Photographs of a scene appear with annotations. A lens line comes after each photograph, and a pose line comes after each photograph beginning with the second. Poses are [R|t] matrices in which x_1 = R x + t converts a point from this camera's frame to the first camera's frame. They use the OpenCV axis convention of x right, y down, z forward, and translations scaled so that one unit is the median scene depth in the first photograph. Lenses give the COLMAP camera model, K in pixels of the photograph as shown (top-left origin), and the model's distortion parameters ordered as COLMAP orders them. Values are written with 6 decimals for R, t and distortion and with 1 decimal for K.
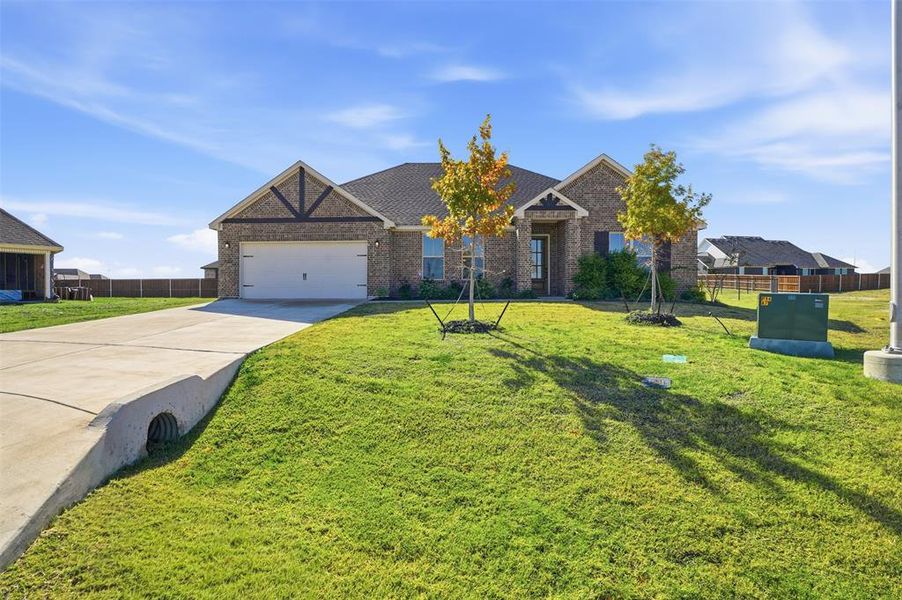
lens RADIAL K [[419.9, 0, 447.3], [0, 419.9, 297.4], [0, 0, 1]] dist [-0.059276, 0.023516]
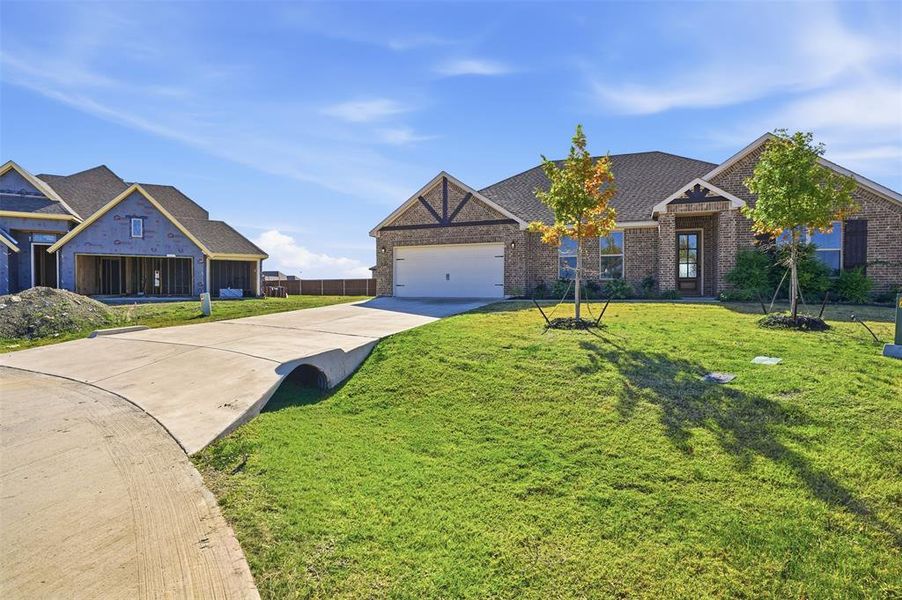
lens RADIAL K [[444.2, 0, 447.8], [0, 444.2, 296.6], [0, 0, 1]] dist [-0.077027, 0.051190]
pose [[0.932009, 0.007708, -0.362353, 0.083060], [-0.008655, 0.999962, -0.000992, 0.002409], [0.362331, 0.004061, 0.932041, -0.083351]]
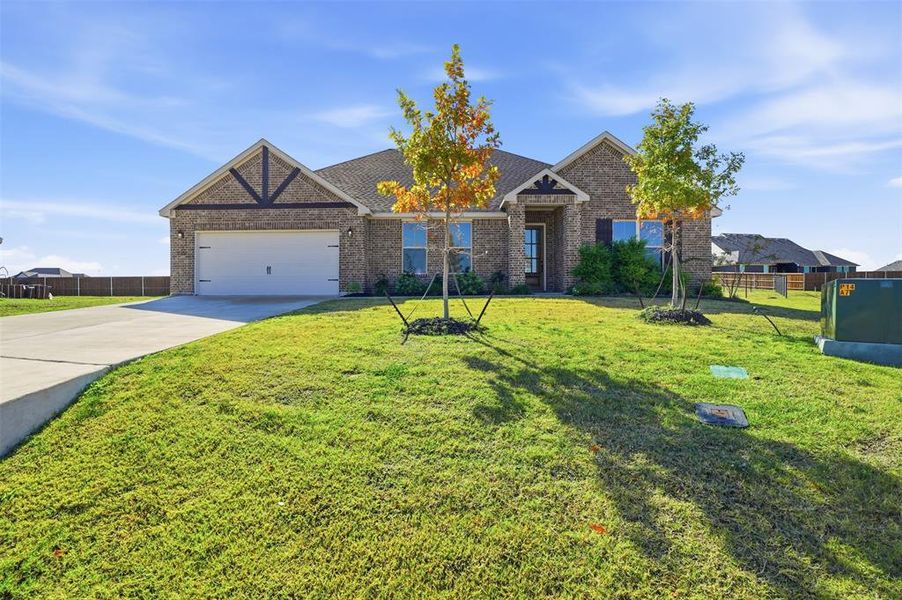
lens RADIAL K [[419.9, 0, 447.3], [0, 419.9, 297.4], [0, 0, 1]] dist [-0.059276, 0.023516]
pose [[0.999940, -0.001464, 0.010812, 0.027948], [0.001471, 0.999999, -0.000677, 0.009164], [-0.010811, 0.000693, 0.999941, 0.121810]]
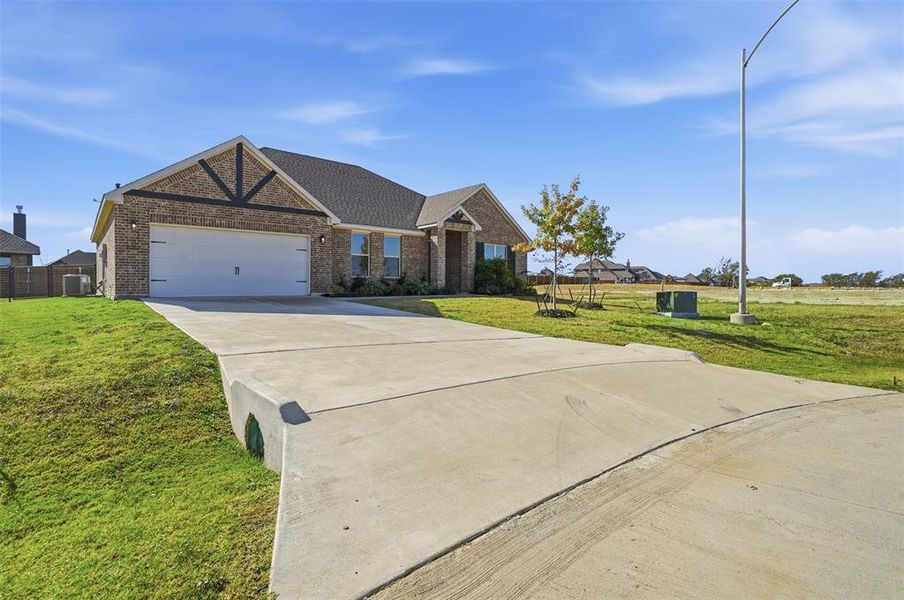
lens RADIAL K [[445.2, 0, 448.8], [0, 445.2, 296.6], [0, 0, 1]] dist [-0.077027, 0.051190]
pose [[0.737938, -0.010016, 0.674794, -0.664098], [0.008492, 0.999949, 0.005555, 0.002230], [-0.674815, 0.001631, 0.737985, 0.044179]]
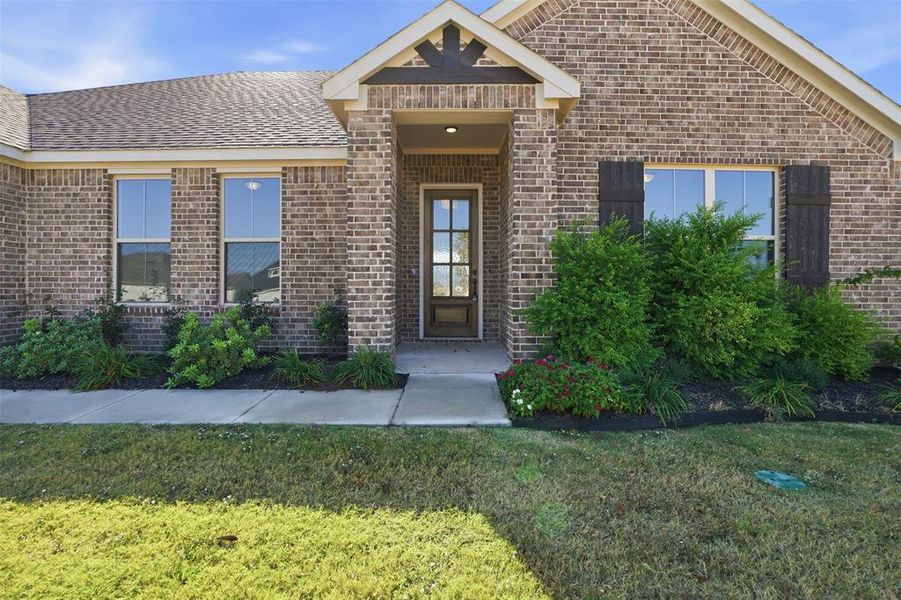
lens RADIAL K [[430.7, 0, 443.9], [0, 430.7, 294.4], [0, 0, 1]] dist [-0.061631, 0.025499]
pose [[0.999967, 0.002342, 0.007749, 0.237673], [-0.002328, 0.999995, -0.001897, -0.054972], [-0.007753, 0.001879, 0.999968, 0.692547]]
